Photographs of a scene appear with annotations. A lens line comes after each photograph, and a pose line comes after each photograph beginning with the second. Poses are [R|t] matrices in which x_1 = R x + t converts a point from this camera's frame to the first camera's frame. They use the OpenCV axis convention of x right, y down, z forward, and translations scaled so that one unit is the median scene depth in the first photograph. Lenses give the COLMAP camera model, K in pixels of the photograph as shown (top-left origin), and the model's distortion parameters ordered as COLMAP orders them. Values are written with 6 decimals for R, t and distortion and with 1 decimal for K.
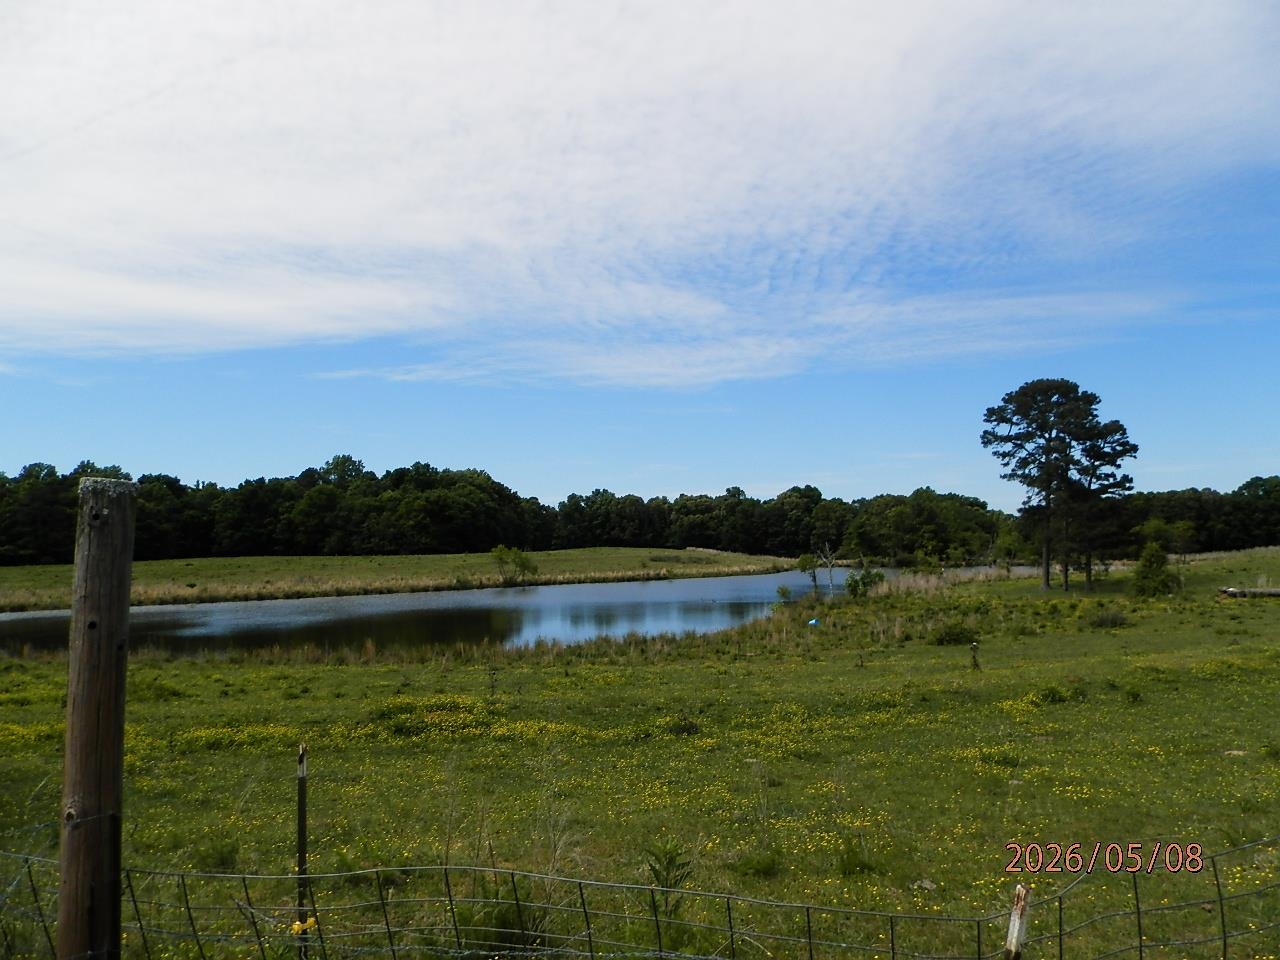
lens RADIAL K [[965.9, 0, 627.2], [0, 965.9, 479.5], [0, 0, 1]] dist [0.009486, -0.000649]
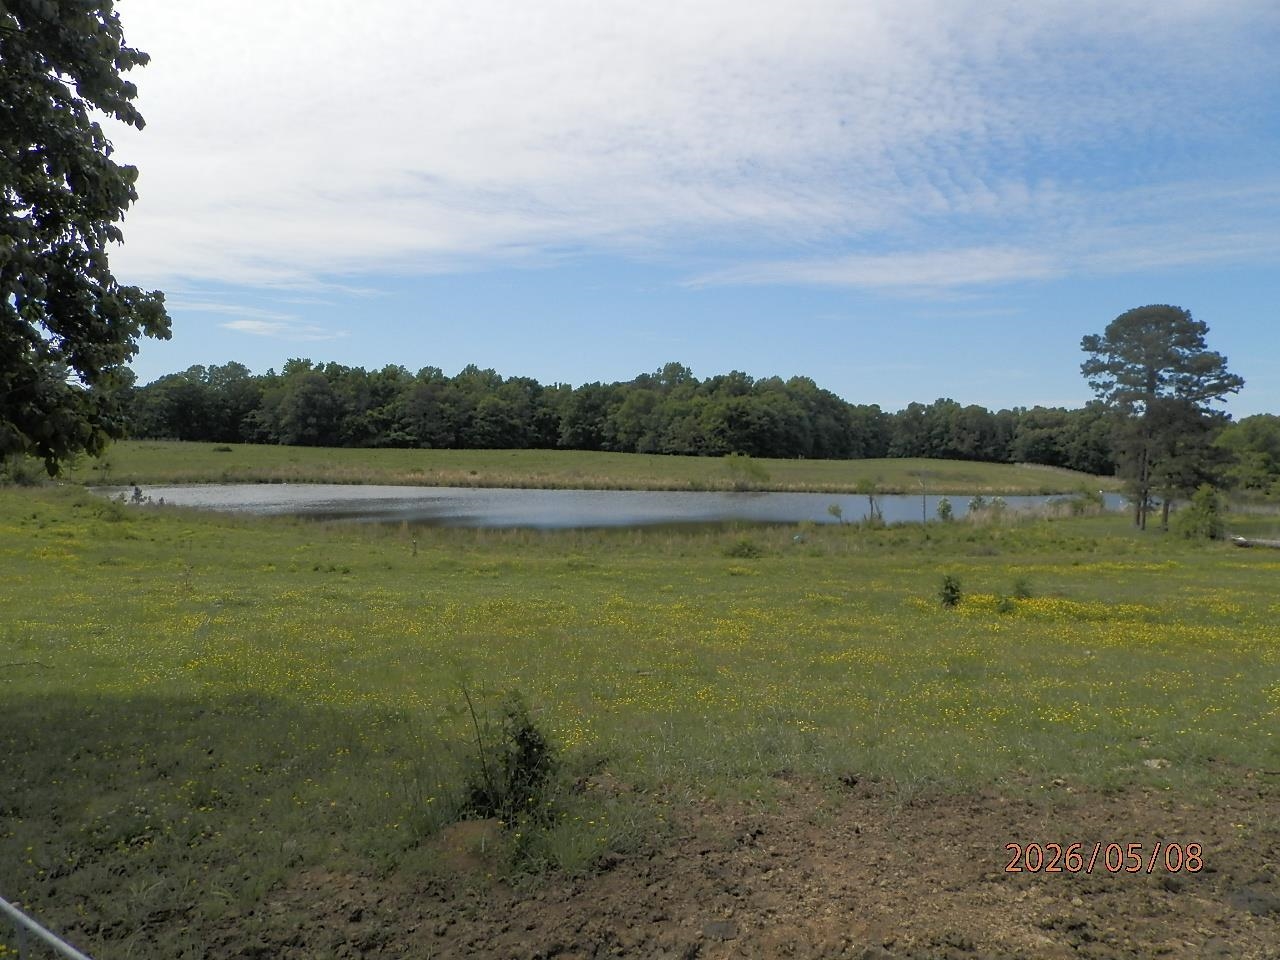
lens RADIAL K [[965.9, 0, 637.0], [0, 965.9, 512.6], [0, 0, 1]] dist [0.009486, -0.000649]
pose [[0.911883, 0.075270, -0.403489, 0.240647], [-0.019451, 0.989861, 0.140699, -0.018126], [0.409989, -0.120453, 0.904102, -0.035783]]
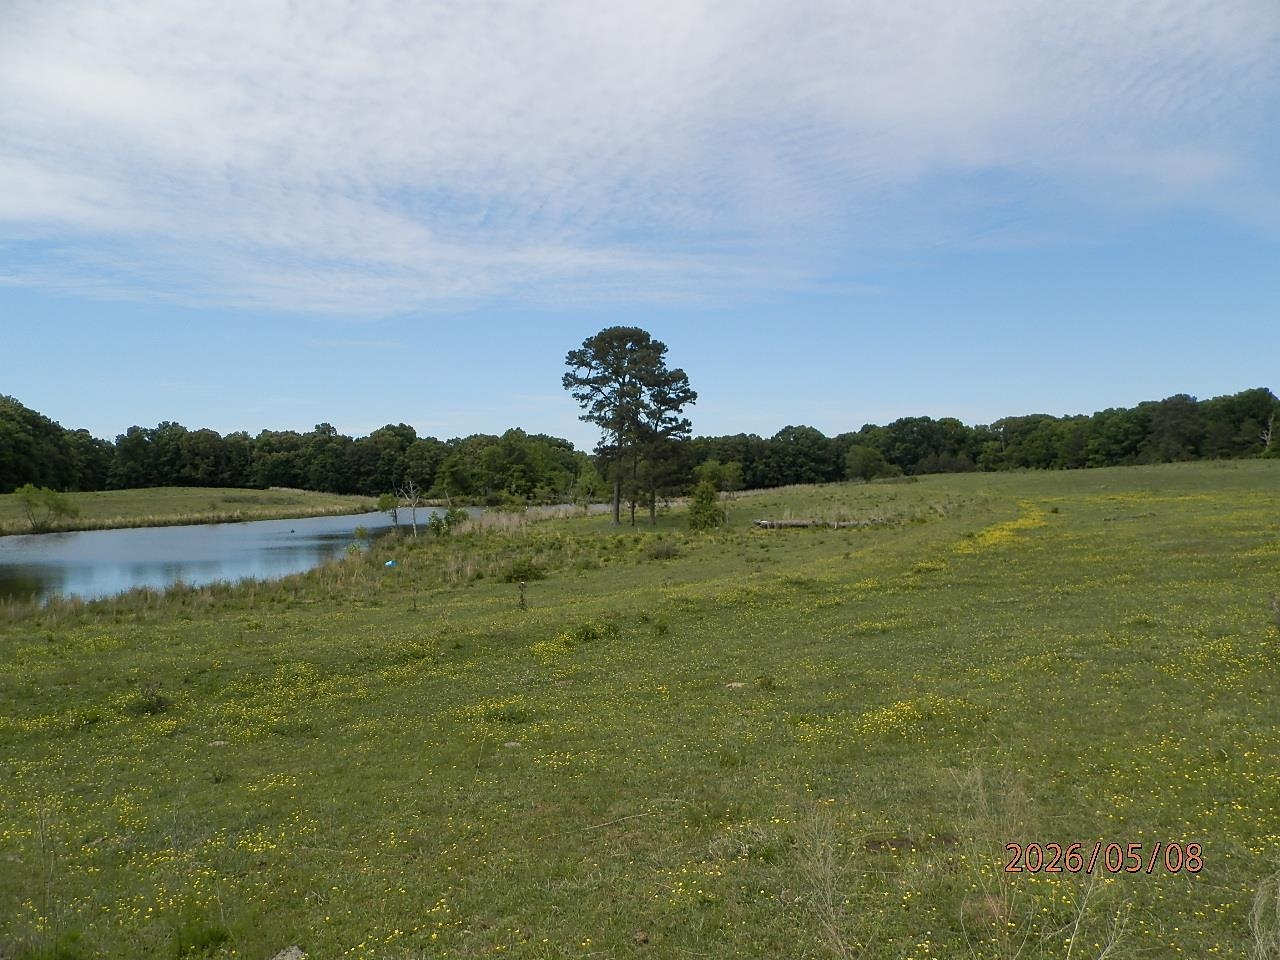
lens RADIAL K [[965.9, 0, 633.7], [0, 965.9, 476.8], [0, 0, 1]] dist [0.009486, -0.000649]
pose [[0.914931, 0.002044, 0.403605, 0.013106], [-0.026073, 0.998198, 0.054048, 0.001685], [-0.402767, -0.059973, 0.913336, 0.014775]]
